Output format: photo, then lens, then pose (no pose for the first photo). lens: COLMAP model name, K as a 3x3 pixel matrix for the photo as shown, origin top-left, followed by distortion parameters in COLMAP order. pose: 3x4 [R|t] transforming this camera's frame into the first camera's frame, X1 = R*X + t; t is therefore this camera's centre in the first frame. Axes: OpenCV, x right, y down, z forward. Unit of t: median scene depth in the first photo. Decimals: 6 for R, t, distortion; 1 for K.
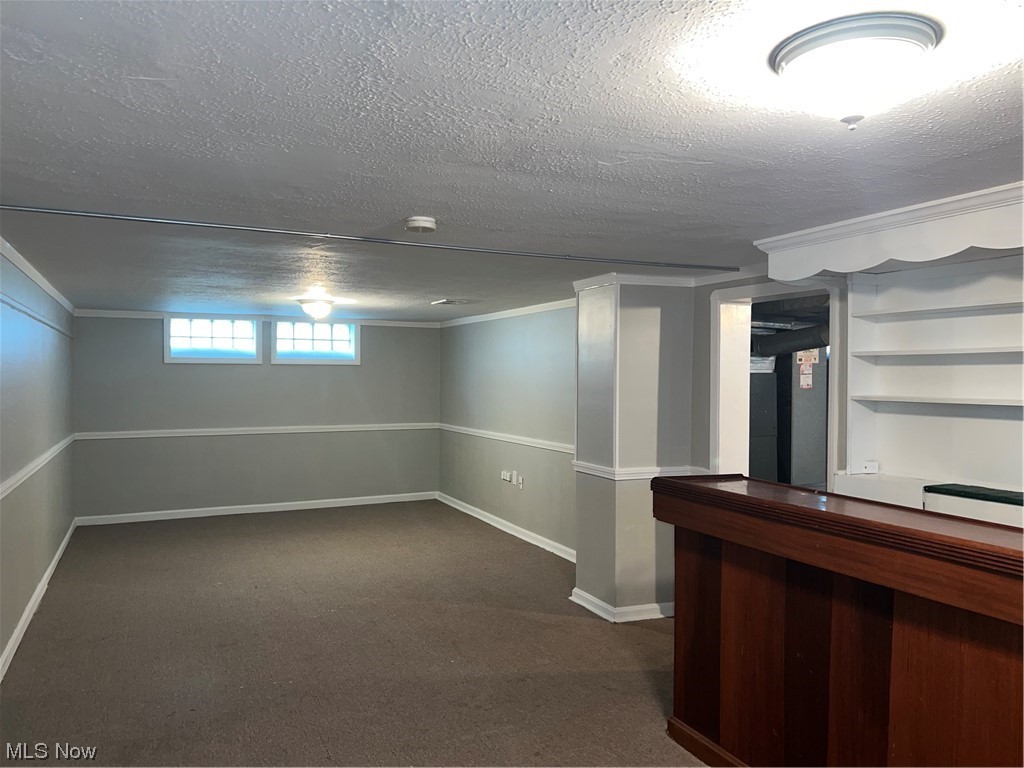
lens RADIAL K [[769.5, 0, 512.0], [0, 769.5, 384.0], [0, 0, 1]] dist [0.002945, 0.000959]
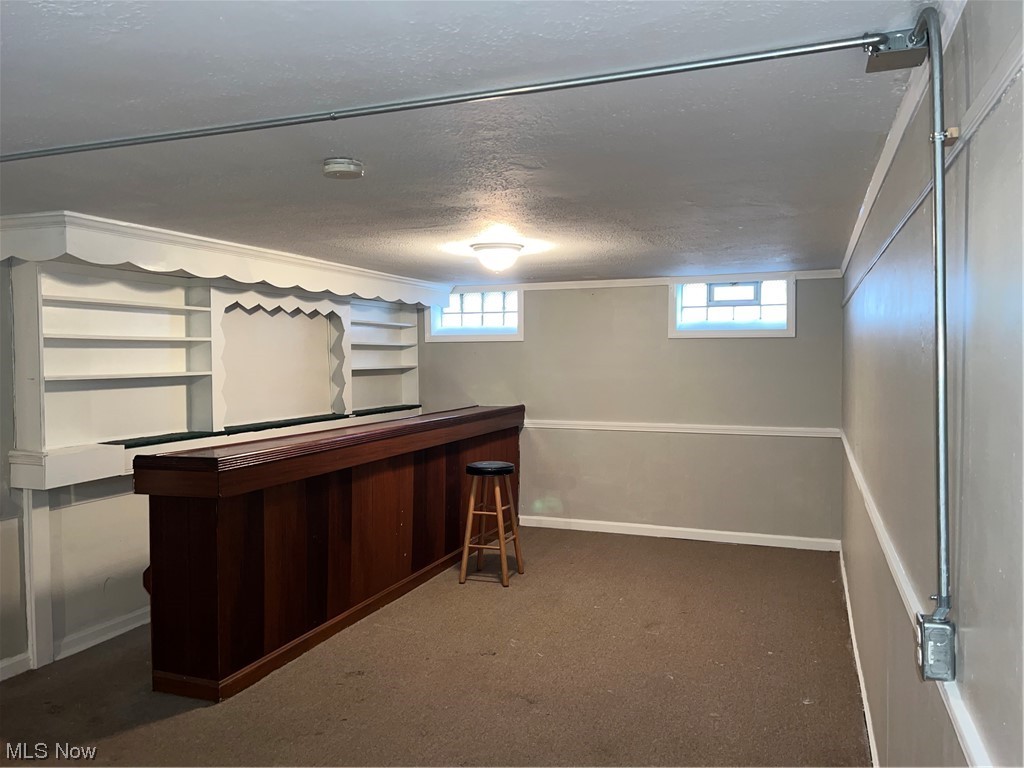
lens RADIAL K [[769.5, 0, 512.0], [0, 769.5, 384.0], [0, 0, 1]] dist [0.002945, 0.000959]
pose [[-0.692755, -0.029154, 0.720583, -0.895607], [0.009733, 0.998714, 0.049764, -0.026188], [-0.721107, 0.041488, -0.691580, 1.562260]]
